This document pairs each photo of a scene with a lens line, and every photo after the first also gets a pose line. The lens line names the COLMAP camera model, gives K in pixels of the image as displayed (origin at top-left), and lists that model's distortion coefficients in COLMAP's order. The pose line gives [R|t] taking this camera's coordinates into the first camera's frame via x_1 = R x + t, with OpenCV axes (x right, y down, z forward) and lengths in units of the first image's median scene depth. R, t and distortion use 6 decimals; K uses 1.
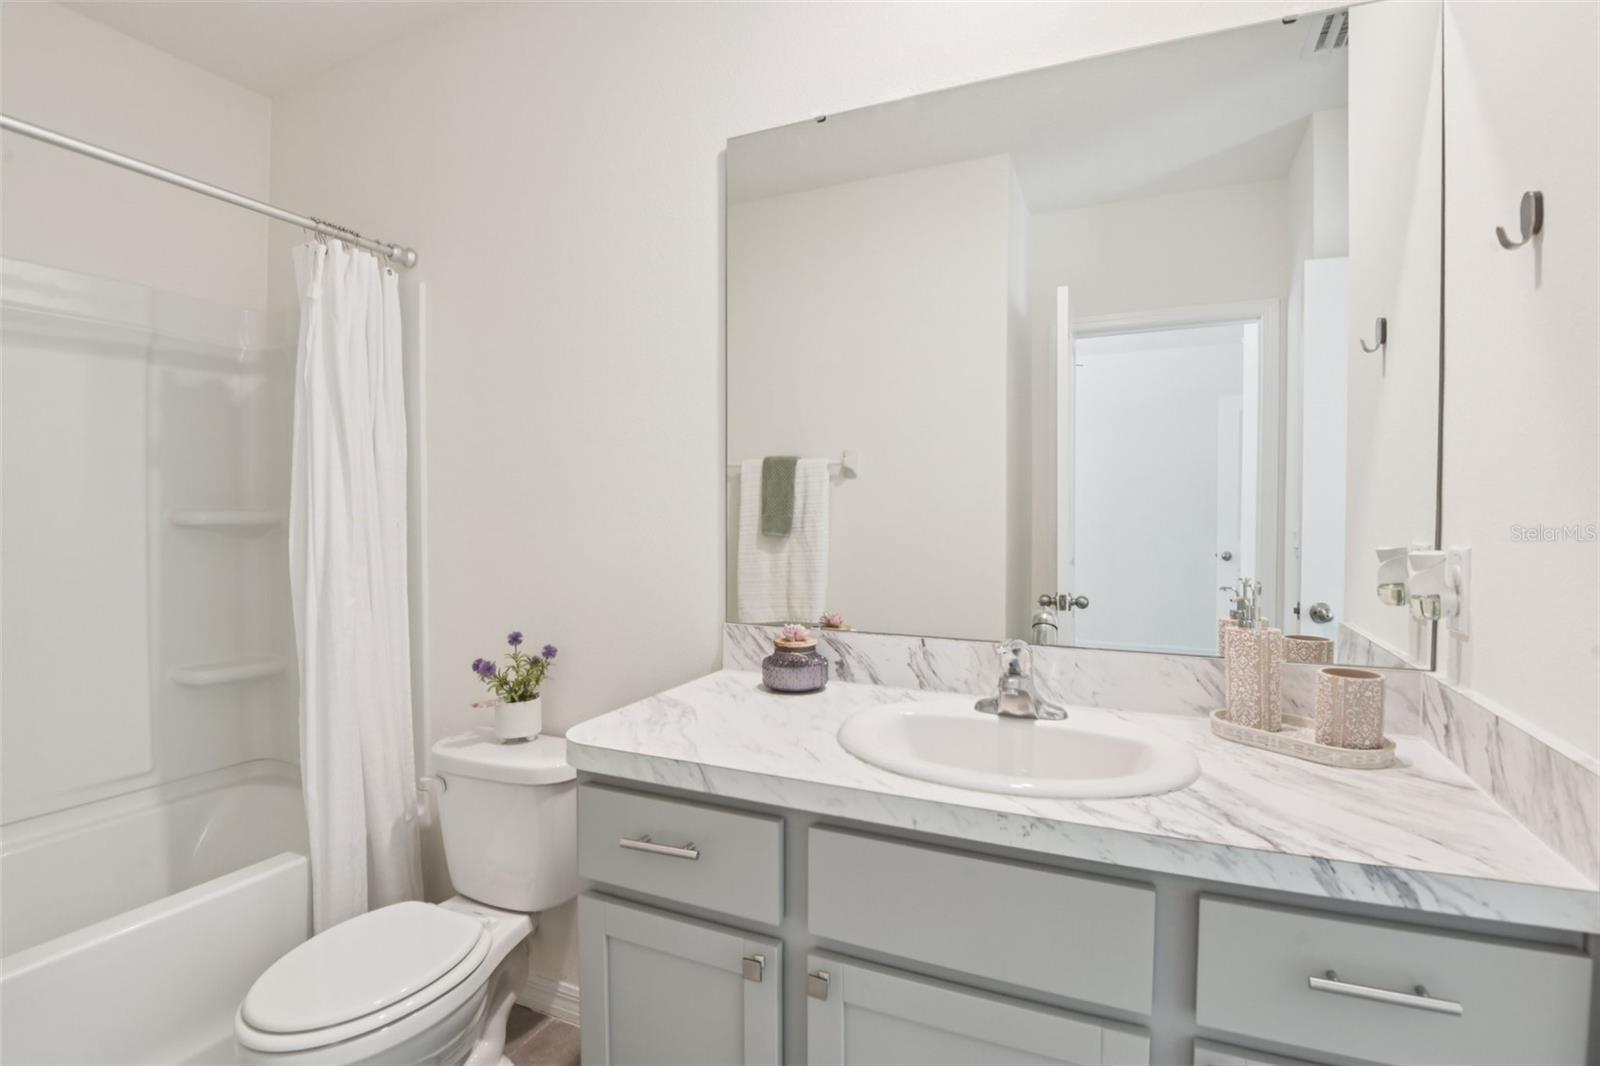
lens RADIAL K [[748.5, 0, 794.4], [0, 748.5, 522.7], [0, 0, 1]] dist [0.000432, -0.032876]
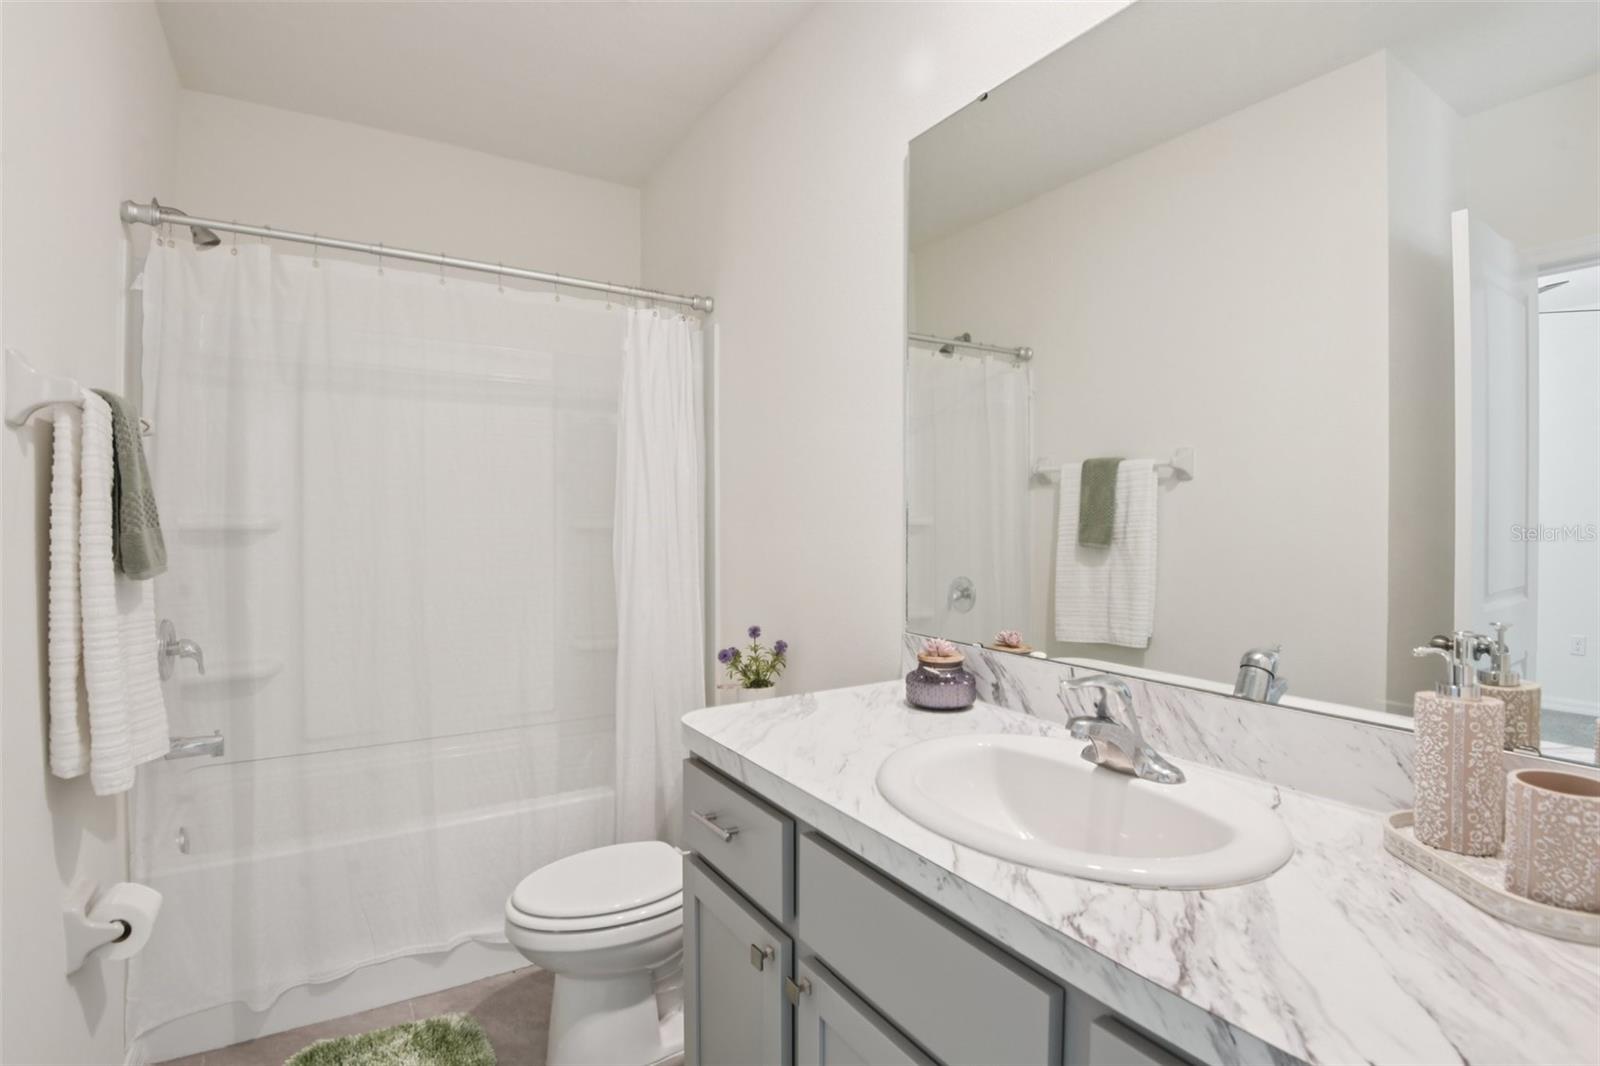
lens RADIAL K [[758.1, 0, 800.0], [0, 758.1, 533.0], [0, 0, 1]] dist [-0.000462, -0.019377]
pose [[0.844410, 0.012097, -0.535560, 0.369550], [-0.010463, 0.999927, 0.006089, -0.002898], [0.535595, 0.000462, 0.844475, 0.089835]]
